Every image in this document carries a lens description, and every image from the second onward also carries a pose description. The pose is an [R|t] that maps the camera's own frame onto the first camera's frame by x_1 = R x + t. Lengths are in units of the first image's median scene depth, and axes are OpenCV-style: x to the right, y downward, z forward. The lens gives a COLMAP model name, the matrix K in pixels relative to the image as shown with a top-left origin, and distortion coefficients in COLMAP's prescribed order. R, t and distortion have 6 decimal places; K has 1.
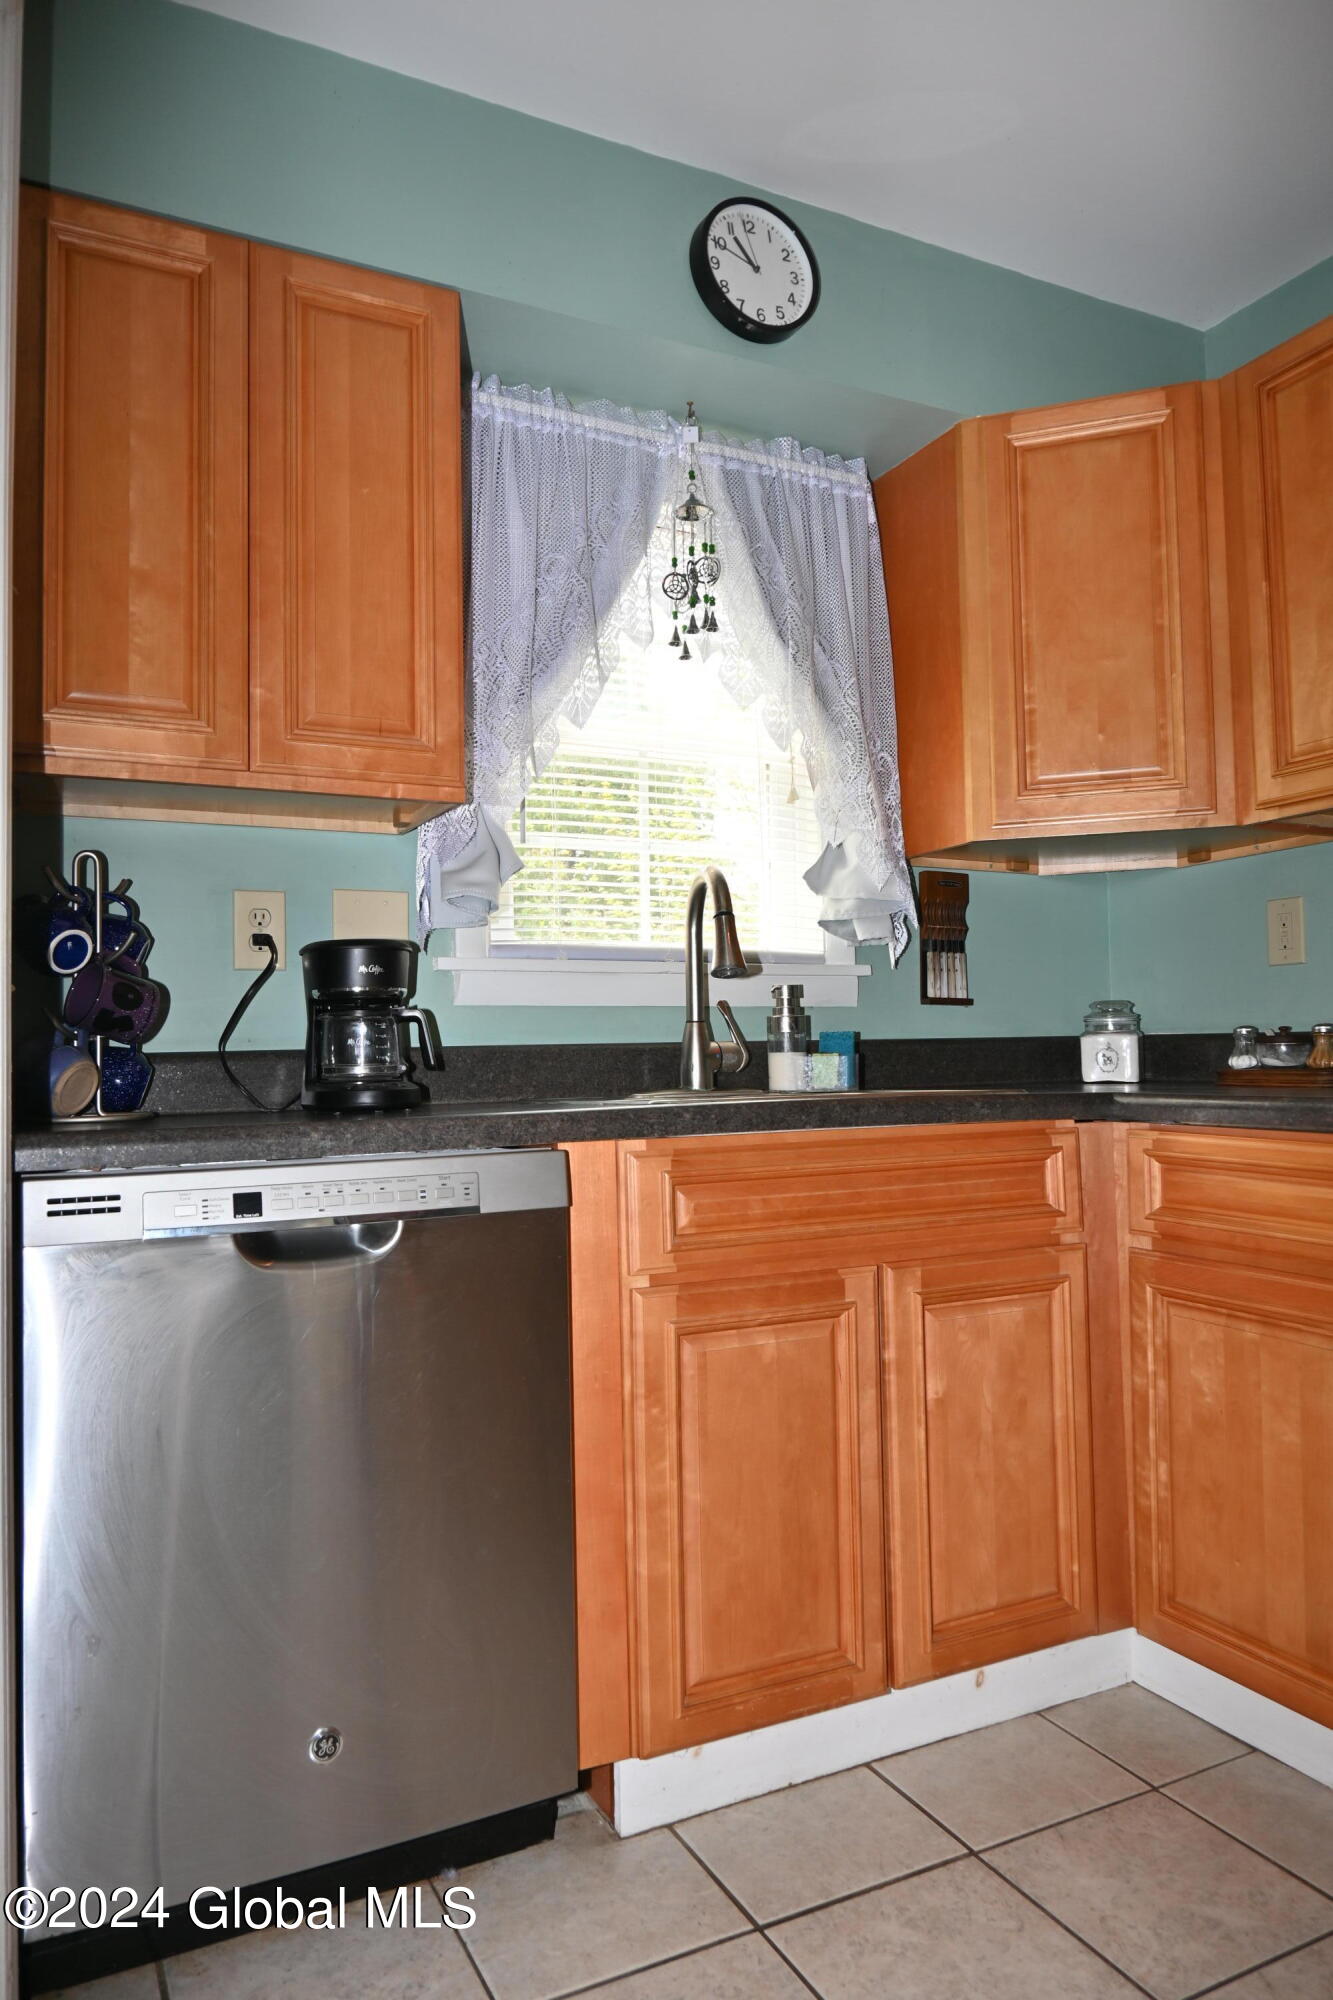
lens RADIAL K [[1345.6, 0, 676.0], [0, 1345.6, 1006.0], [0, 0, 1]] dist [-0.006161, -0.003441]
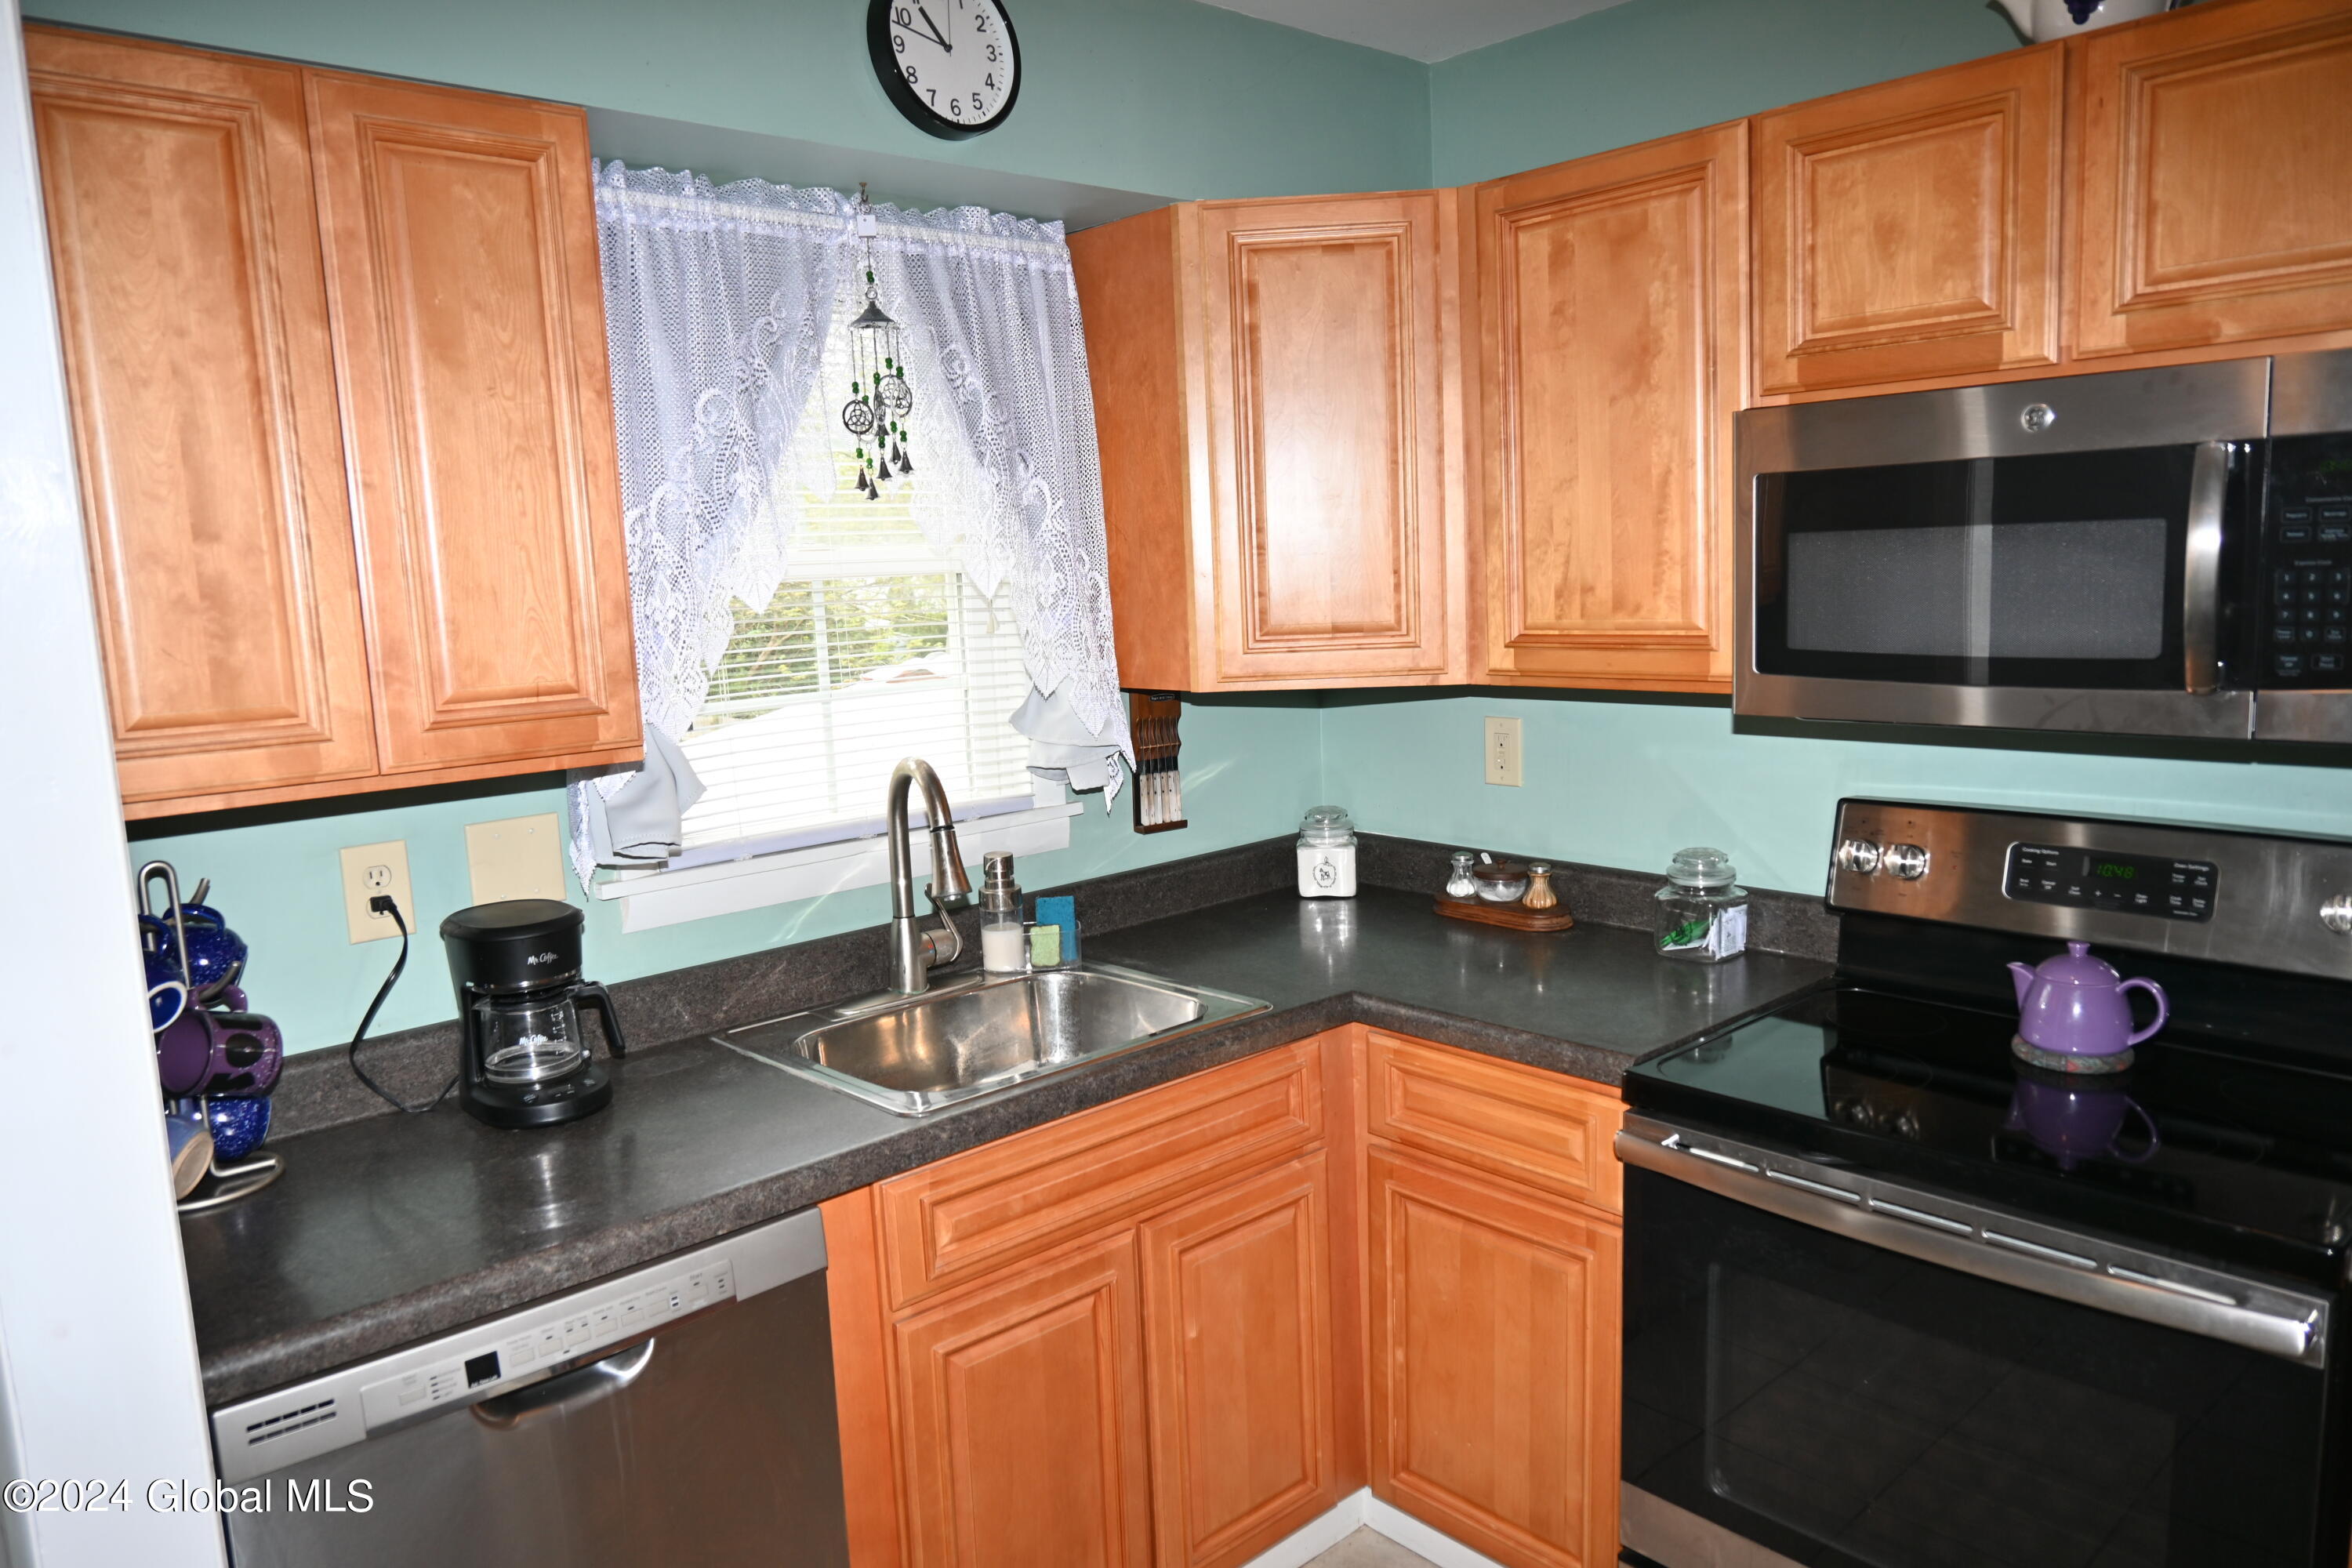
lens RADIAL K [[1582.4, 0, 1189.5], [0, 1582.4, 784.4], [0, 0, 1]] dist [-0.006161, -0.003441]
pose [[0.962415, -0.058776, 0.265146, -0.076673], [0.012540, 0.984876, 0.172805, -0.254480], [-0.271293, -0.162985, 0.948597, -0.033270]]
